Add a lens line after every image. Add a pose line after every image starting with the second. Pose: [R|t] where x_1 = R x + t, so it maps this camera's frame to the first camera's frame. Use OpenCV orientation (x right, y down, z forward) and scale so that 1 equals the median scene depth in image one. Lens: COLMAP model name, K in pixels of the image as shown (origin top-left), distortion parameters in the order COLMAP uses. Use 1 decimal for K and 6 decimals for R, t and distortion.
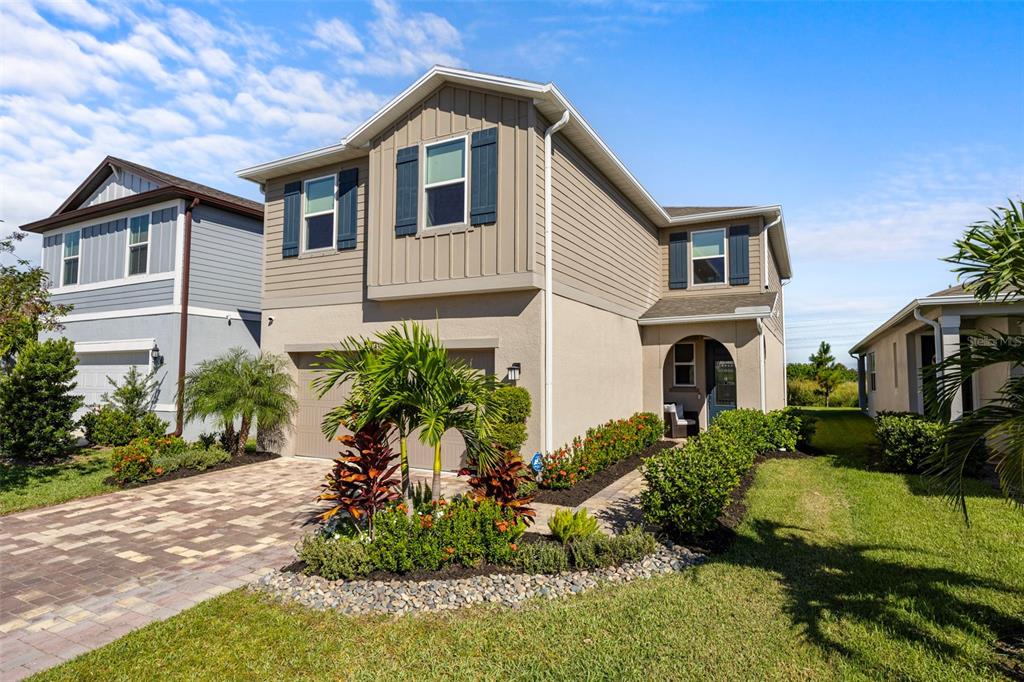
lens RADIAL K [[551.9, 0, 514.7], [0, 551.9, 339.5], [0, 0, 1]] dist [0.000989, -0.004110]
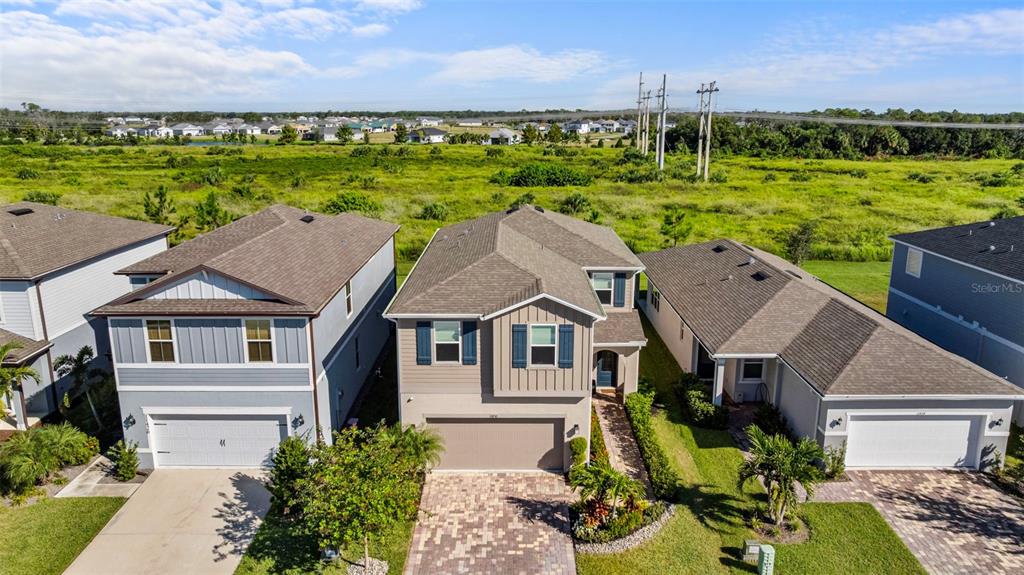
lens RADIAL K [[718.6, 0, 512.4], [0, 718.6, 277.7], [0, 0, 1]] dist [-0.024542, -0.010371]
pose [[0.881485, -0.107639, 0.459780, -1.152525], [-0.028267, 0.959900, 0.278915, -1.025021], [-0.471365, -0.258856, 0.843095, -0.894510]]
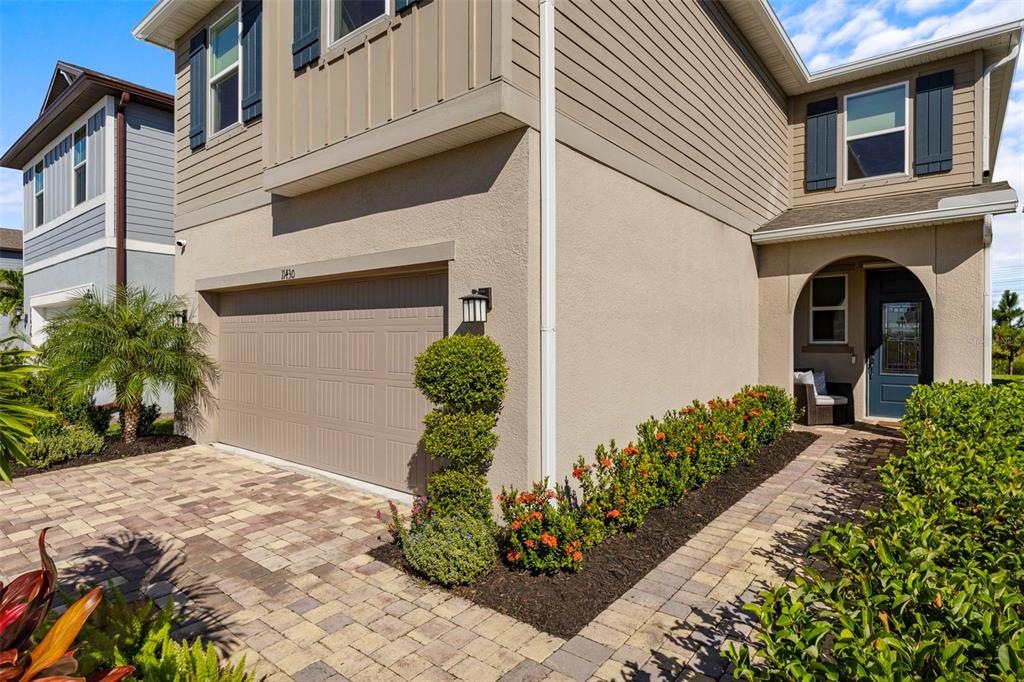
lens RADIAL K [[551.9, 0, 513.2], [0, 551.9, 341.1], [0, 0, 1]] dist [0.000989, -0.004110]
pose [[0.981851, -0.002181, -0.189644, 0.094534], [0.015291, 0.997589, 0.067697, 0.044053], [0.189039, -0.069368, 0.979516, 0.406814]]
